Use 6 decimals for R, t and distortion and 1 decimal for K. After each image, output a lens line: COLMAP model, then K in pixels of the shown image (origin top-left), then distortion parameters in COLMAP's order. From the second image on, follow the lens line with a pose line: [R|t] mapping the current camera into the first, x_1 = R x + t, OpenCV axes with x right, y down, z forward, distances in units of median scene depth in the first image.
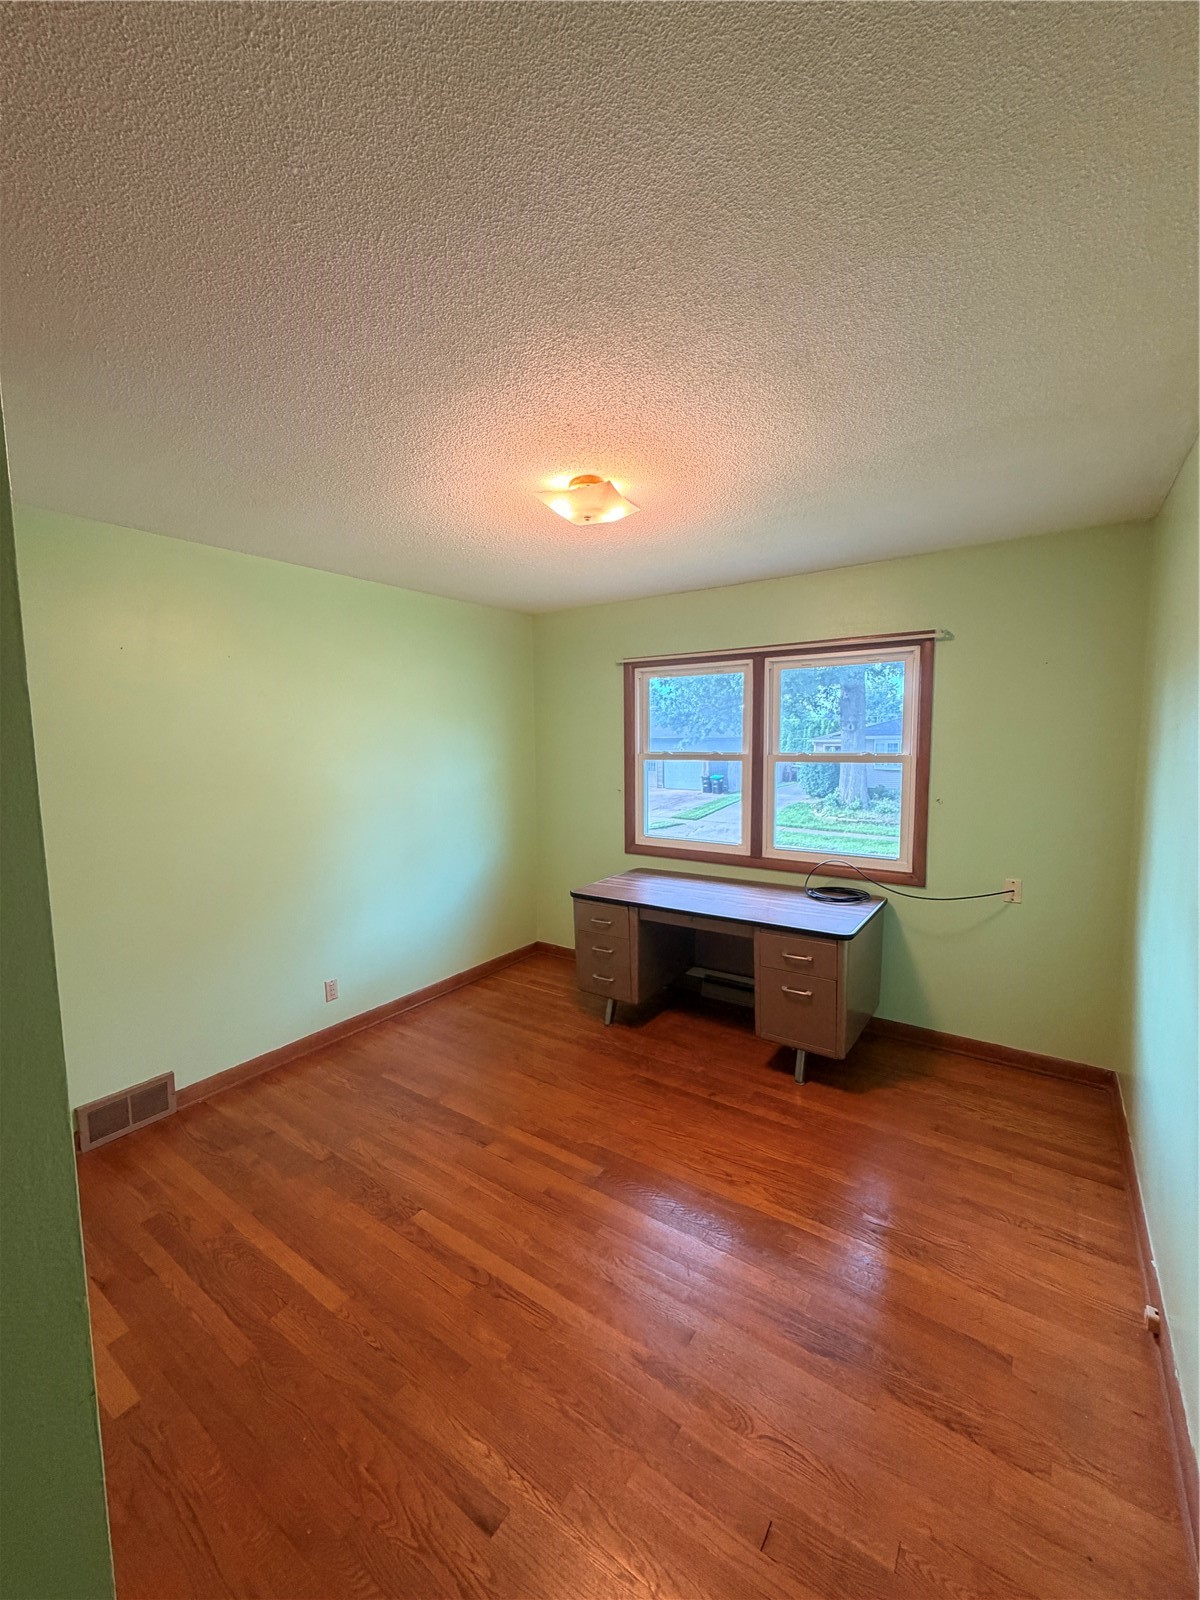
lens RADIAL K [[639.1, 0, 603.8], [0, 639.1, 805.0], [0, 0, 1]] dist [-0.002636, 0.000662]
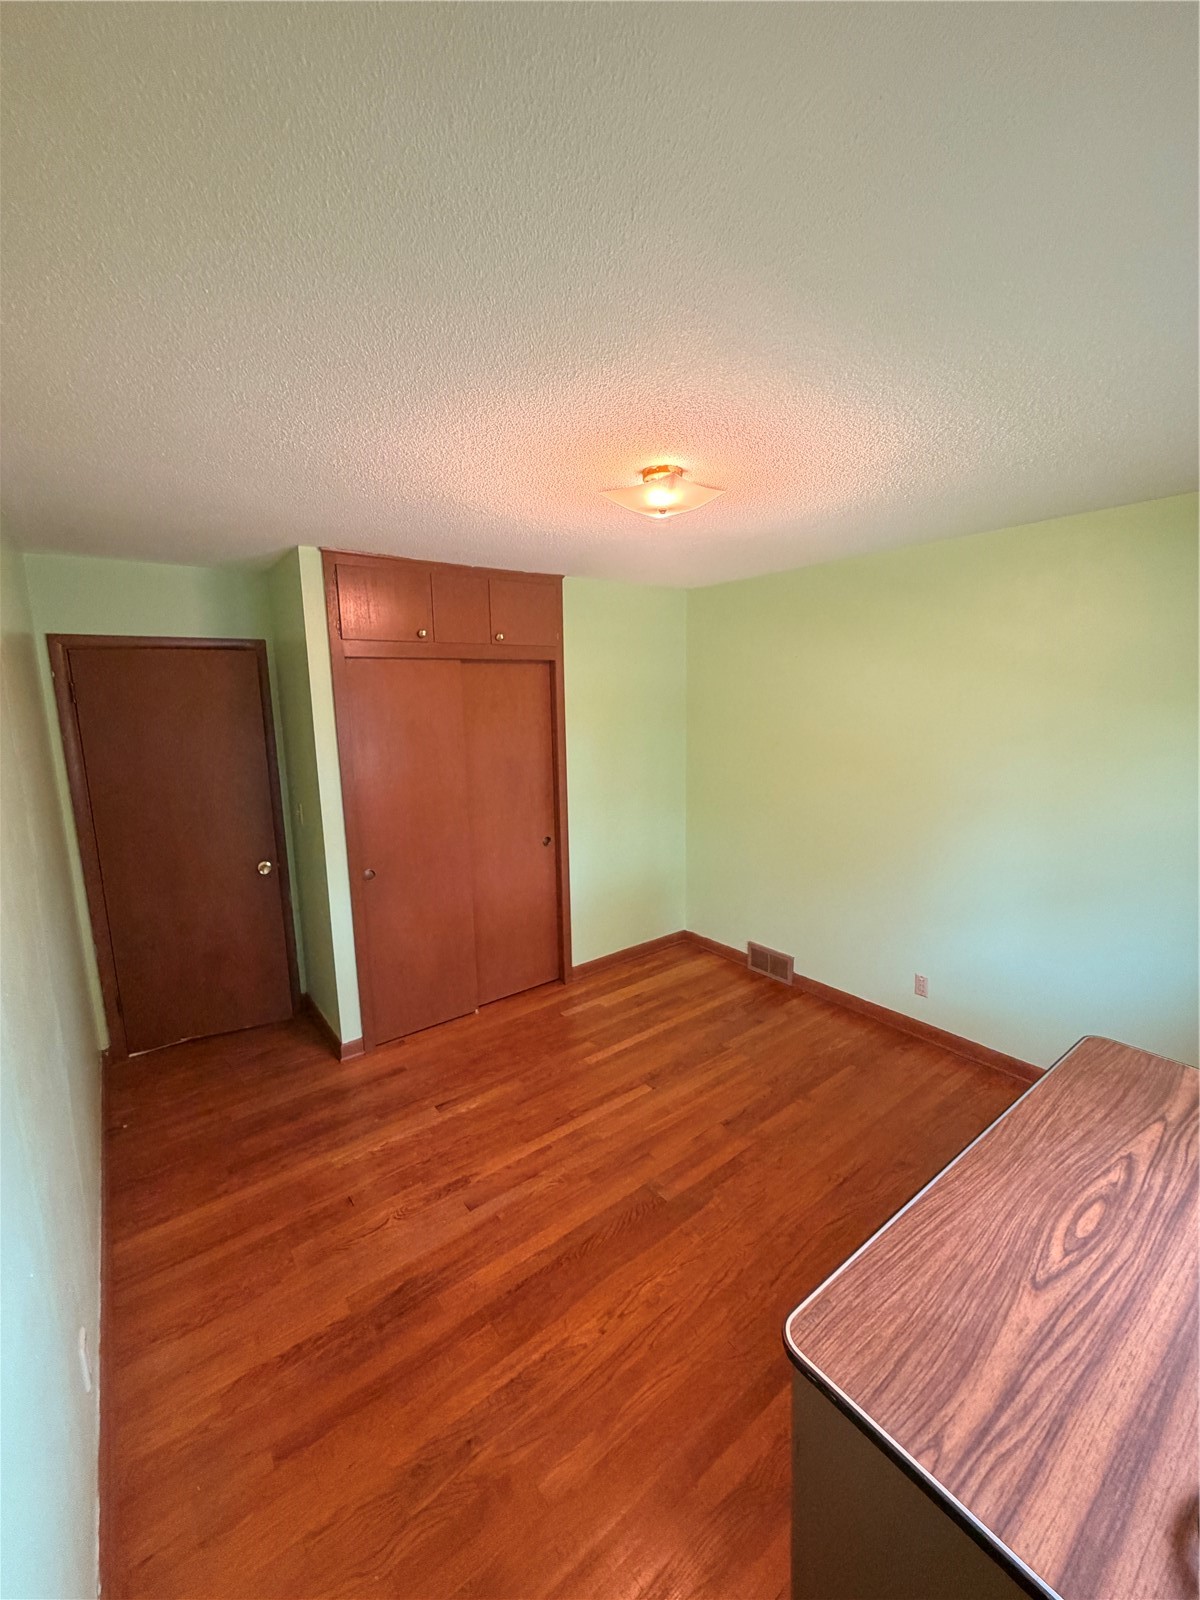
lens RADIAL K [[639.1, 0, 597.0], [0, 639.1, 793.1], [0, 0, 1]] dist [-0.002636, 0.000662]
pose [[-0.310151, 0.166194, -0.936048, 0.931355], [-0.076207, 0.977087, 0.198731, -0.240189], [0.947628, 0.132970, -0.290379, 1.228123]]
